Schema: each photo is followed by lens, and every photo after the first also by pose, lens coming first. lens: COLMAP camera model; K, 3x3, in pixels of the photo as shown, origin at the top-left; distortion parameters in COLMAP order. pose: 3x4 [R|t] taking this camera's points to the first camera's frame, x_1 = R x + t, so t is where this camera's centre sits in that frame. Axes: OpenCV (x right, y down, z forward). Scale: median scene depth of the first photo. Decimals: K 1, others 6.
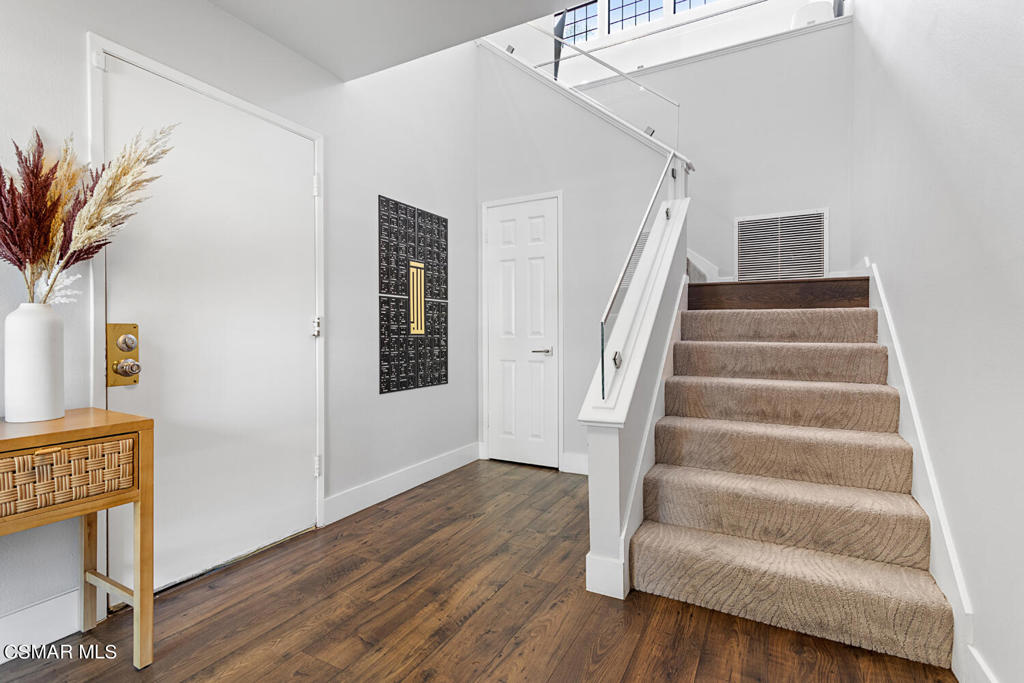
lens RADIAL K [[477.2, 0, 512.0], [0, 477.2, 341.5], [0, 0, 1]] dist [0.000076, 0.000105]
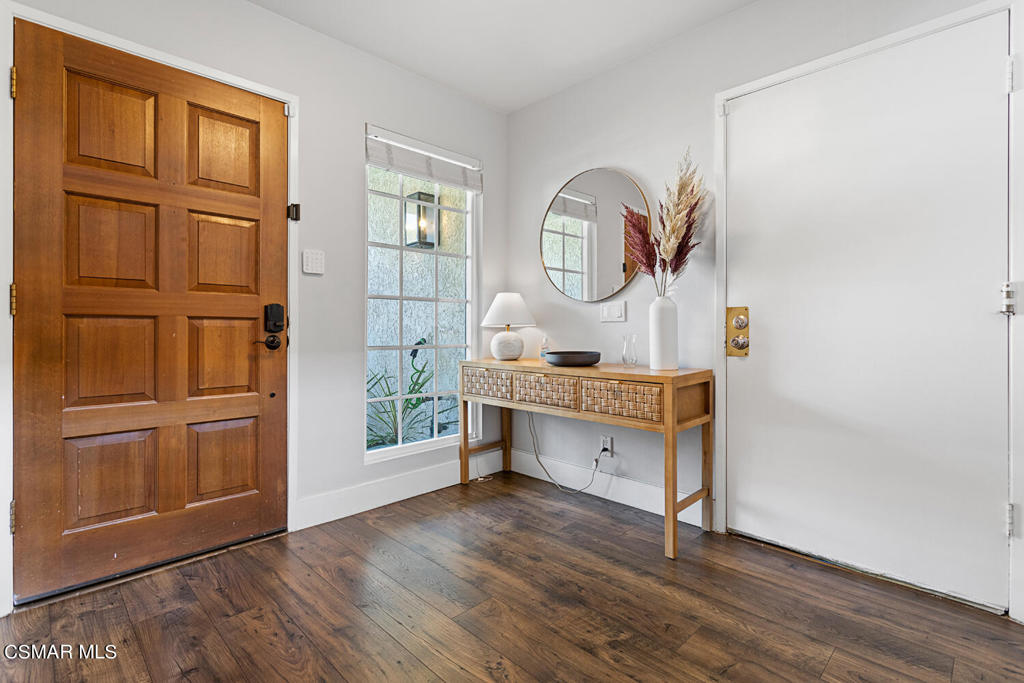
lens RADIAL K [[486.4, 0, 511.5], [0, 486.4, 326.8], [0, 0, 1]] dist [-0.000193, 0.000007]
pose [[-0.289278, -0.009227, -0.957201, 0.525151], [-0.017265, 0.999841, -0.004421, 0.027624], [0.957089, 0.015248, -0.289392, 0.723896]]
